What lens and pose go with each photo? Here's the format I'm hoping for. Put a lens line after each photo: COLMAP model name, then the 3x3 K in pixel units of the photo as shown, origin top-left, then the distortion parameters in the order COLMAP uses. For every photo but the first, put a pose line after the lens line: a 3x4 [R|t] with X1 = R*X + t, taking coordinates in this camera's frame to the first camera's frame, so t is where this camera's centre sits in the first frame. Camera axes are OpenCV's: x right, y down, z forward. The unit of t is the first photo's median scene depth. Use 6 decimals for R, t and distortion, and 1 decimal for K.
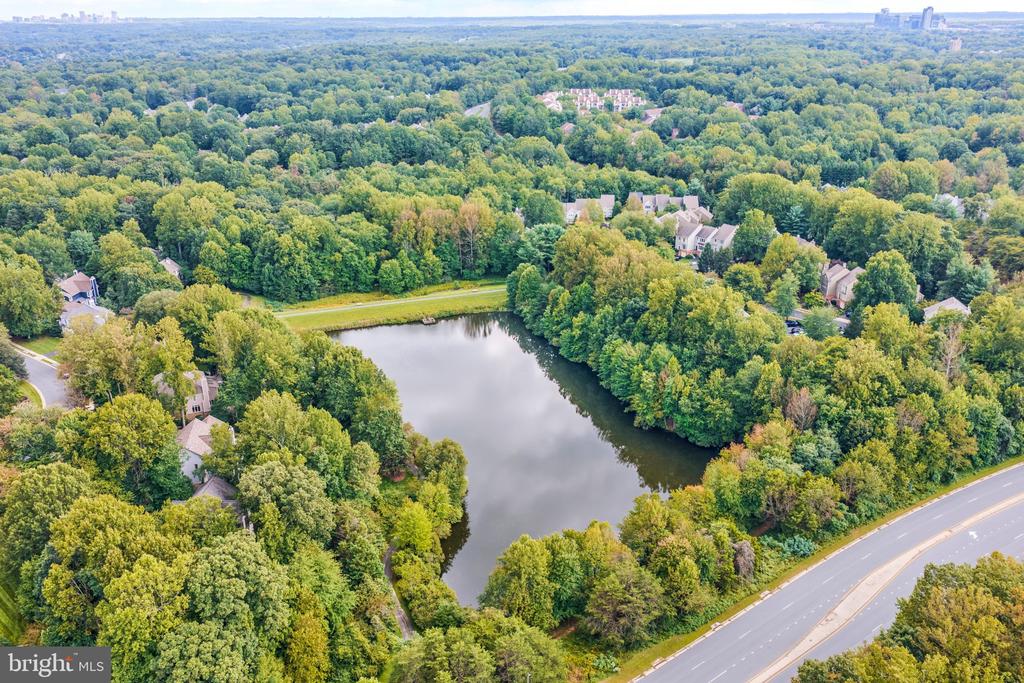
lens RADIAL K [[839.9, 0, 508.8], [0, 839.9, 334.6], [0, 0, 1]] dist [0.016860, -0.022568]
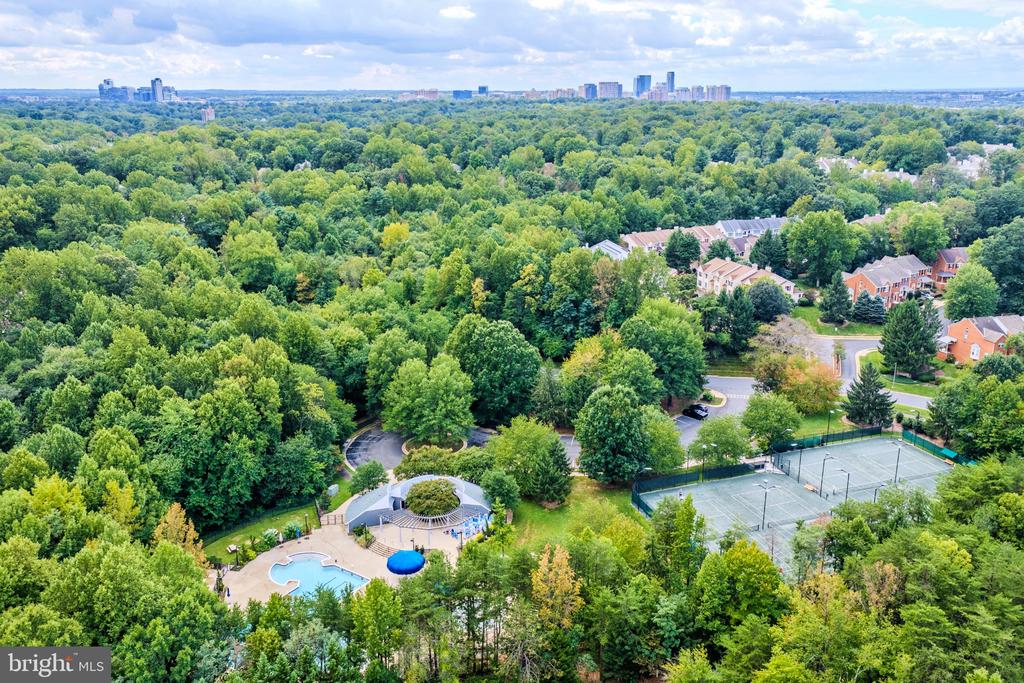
lens RADIAL K [[839.9, 0, 508.8], [0, 839.9, 334.6], [0, 0, 1]] dist [0.016860, -0.022568]
pose [[0.676129, -0.194420, 0.710669, 0.124225], [0.254754, 0.966753, 0.022105, -0.099215], [-0.691339, 0.166099, 0.703179, 0.321508]]
